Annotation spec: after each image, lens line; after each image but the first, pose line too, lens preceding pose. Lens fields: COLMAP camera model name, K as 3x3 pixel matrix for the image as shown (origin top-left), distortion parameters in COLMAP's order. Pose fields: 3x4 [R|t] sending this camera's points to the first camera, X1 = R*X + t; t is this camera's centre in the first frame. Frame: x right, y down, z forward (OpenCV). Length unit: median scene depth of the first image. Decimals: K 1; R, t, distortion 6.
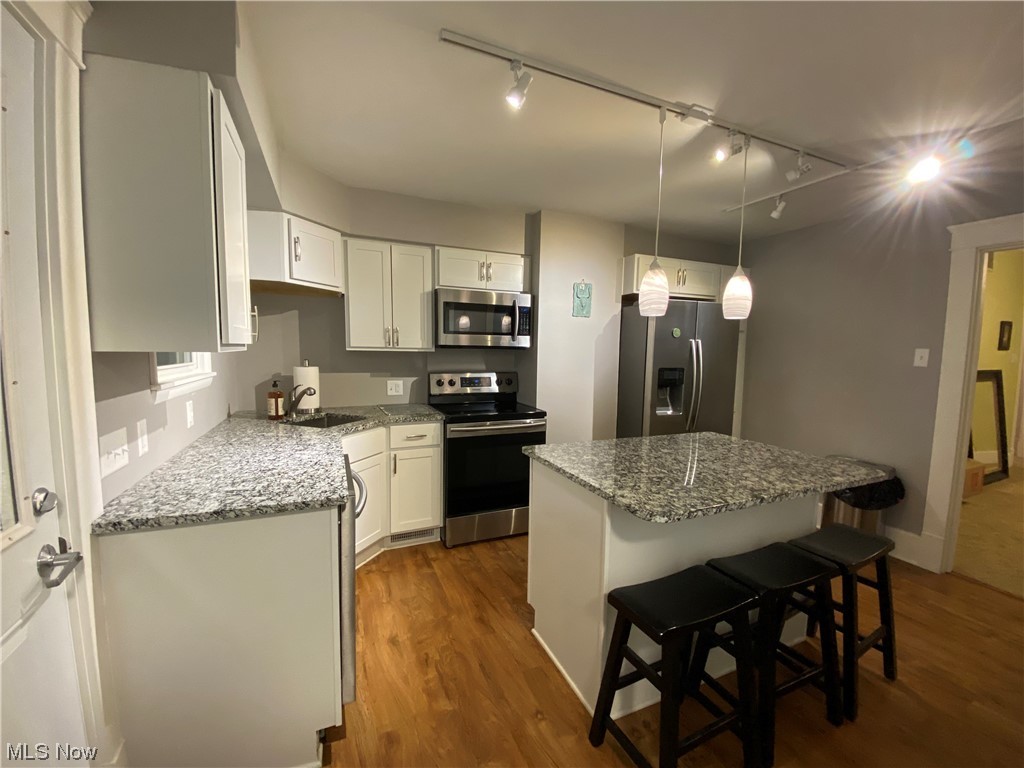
lens RADIAL K [[419.3, 0, 502.4], [0, 419.3, 387.4], [0, 0, 1]] dist [0.001496, -0.005049]
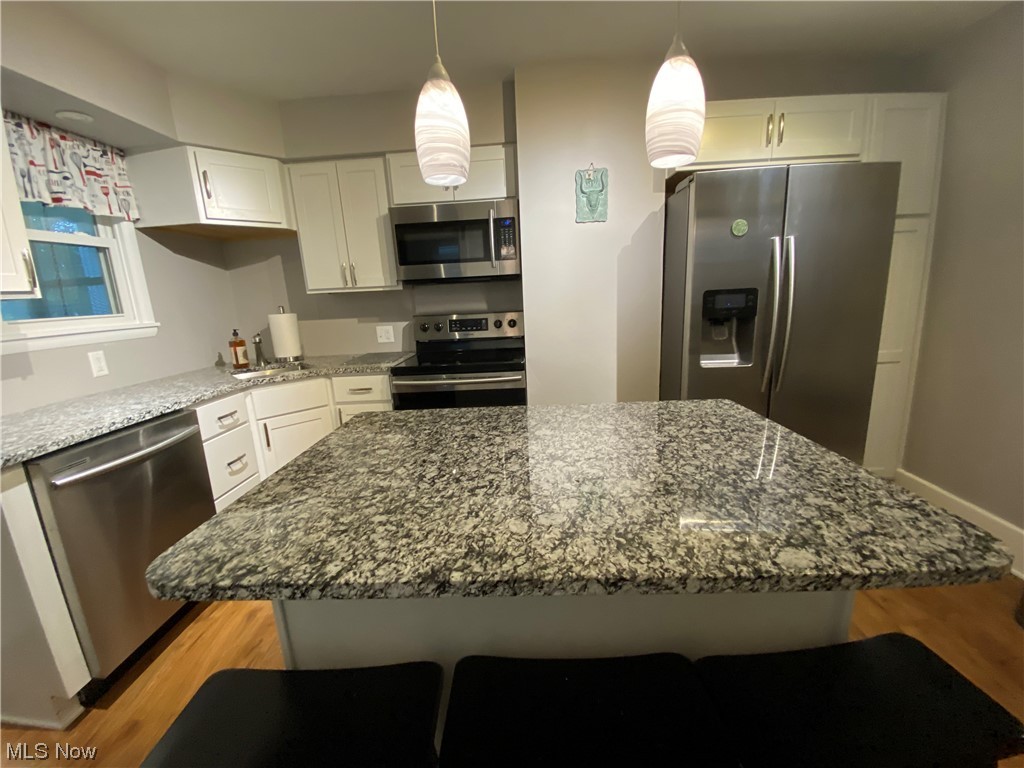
lens RADIAL K [[419.3, 0, 504.2], [0, 419.3, 388.3], [0, 0, 1]] dist [0.001496, -0.005049]
pose [[0.899698, 0.031393, -0.435382, 0.412165], [0.025284, 0.991988, 0.123774, 0.012994], [0.435779, -0.122367, 0.891696, 0.332679]]
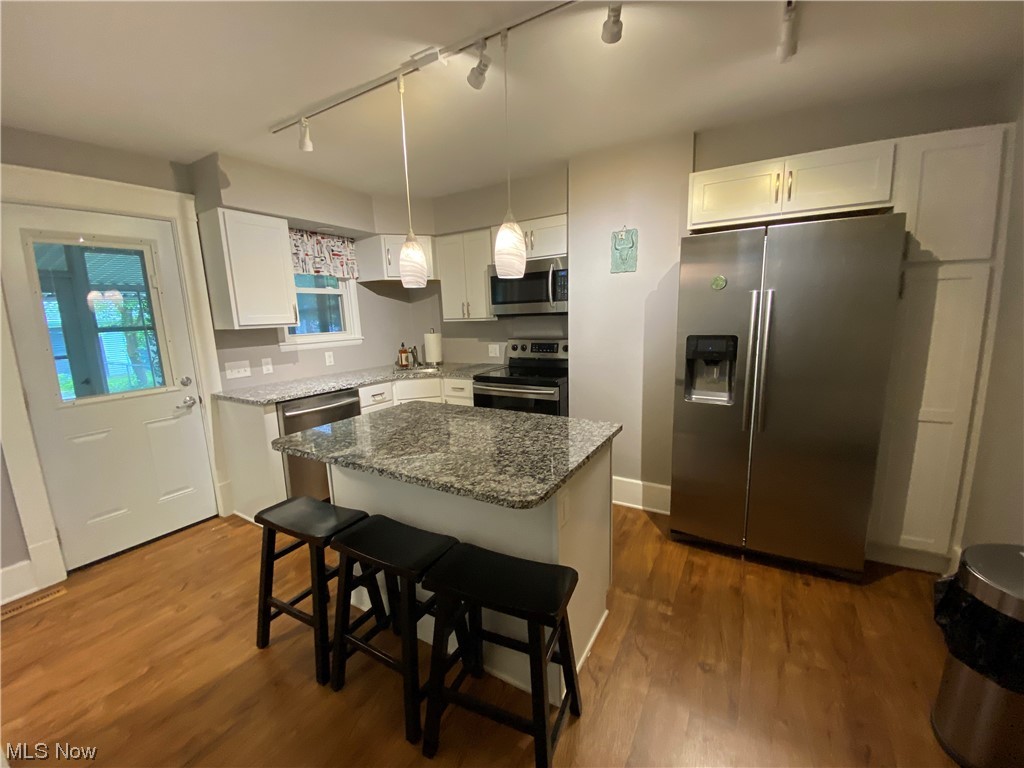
lens RADIAL K [[419.3, 0, 503.0], [0, 419.3, 386.9], [0, 0, 1]] dist [0.001496, -0.005049]
pose [[0.576916, 0.105152, -0.810007, 0.842855], [-0.034403, 0.993927, 0.104525, -0.024623], [0.816079, -0.032435, 0.577030, 0.356165]]
